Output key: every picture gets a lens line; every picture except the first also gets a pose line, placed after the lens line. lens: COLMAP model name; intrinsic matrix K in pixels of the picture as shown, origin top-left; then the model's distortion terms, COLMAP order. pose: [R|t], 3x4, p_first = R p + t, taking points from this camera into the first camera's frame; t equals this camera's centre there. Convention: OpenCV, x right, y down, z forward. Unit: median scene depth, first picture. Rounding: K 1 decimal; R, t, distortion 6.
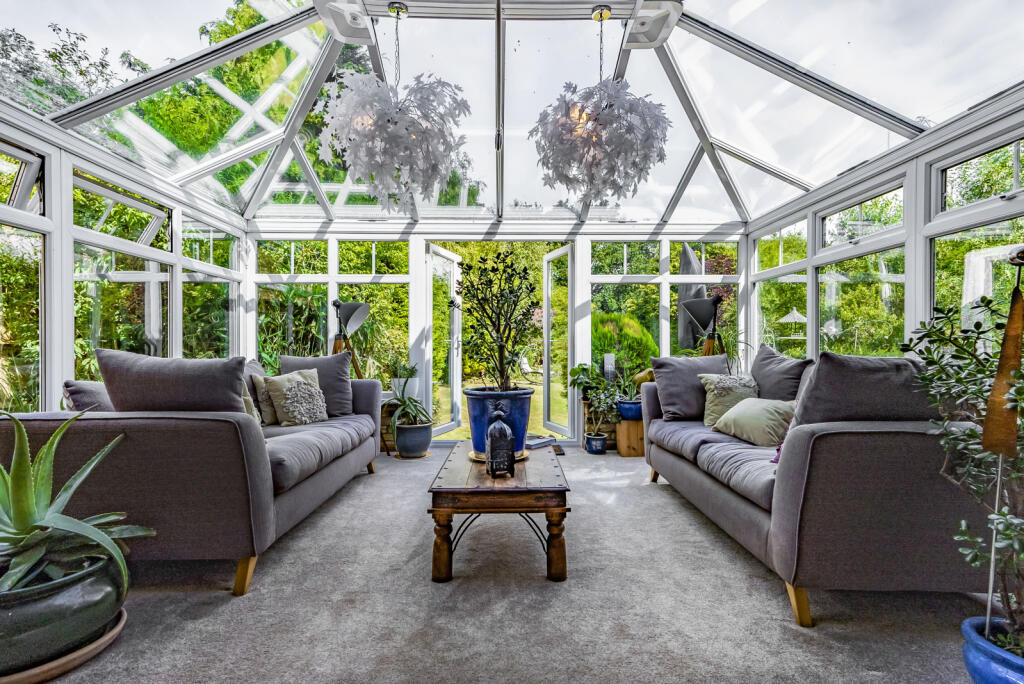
lens RADIAL K [[464.6, 0, 513.5], [0, 464.6, 345.4], [0, 0, 1]] dist [0.002220, 0.000699]
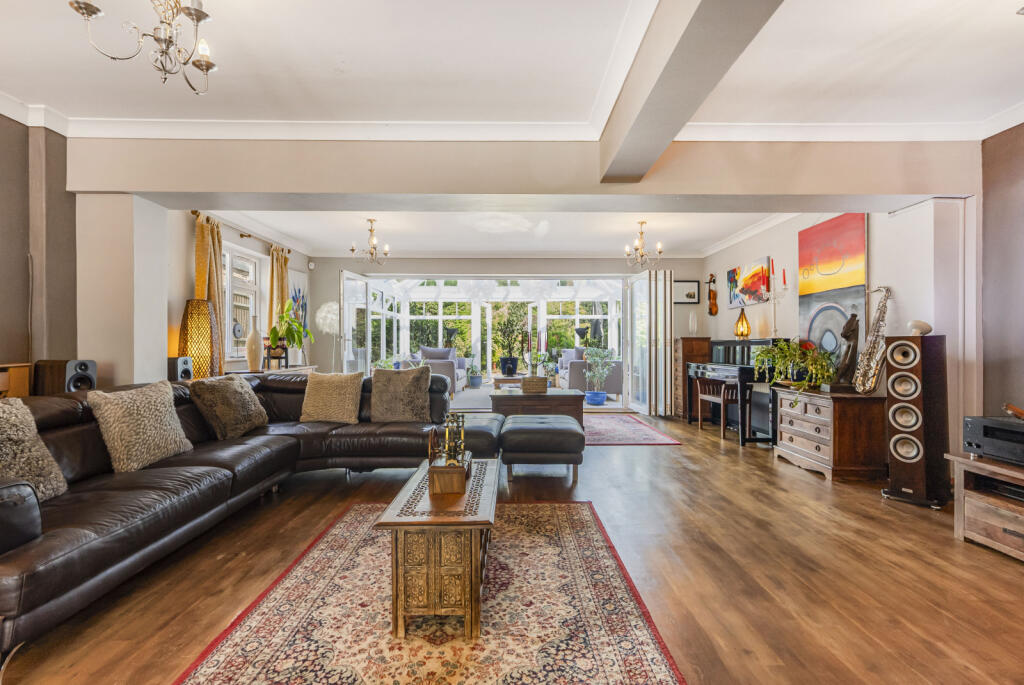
lens RADIAL K [[464.6, 0, 513.5], [0, 464.6, 345.9], [0, 0, 1]] dist [0.002220, 0.000699]
pose [[0.999964, -0.000494, -0.008470, 0.016096], [0.000514, 0.999997, 0.002393, -0.001118], [0.008469, -0.002398, 0.999961, -1.444188]]
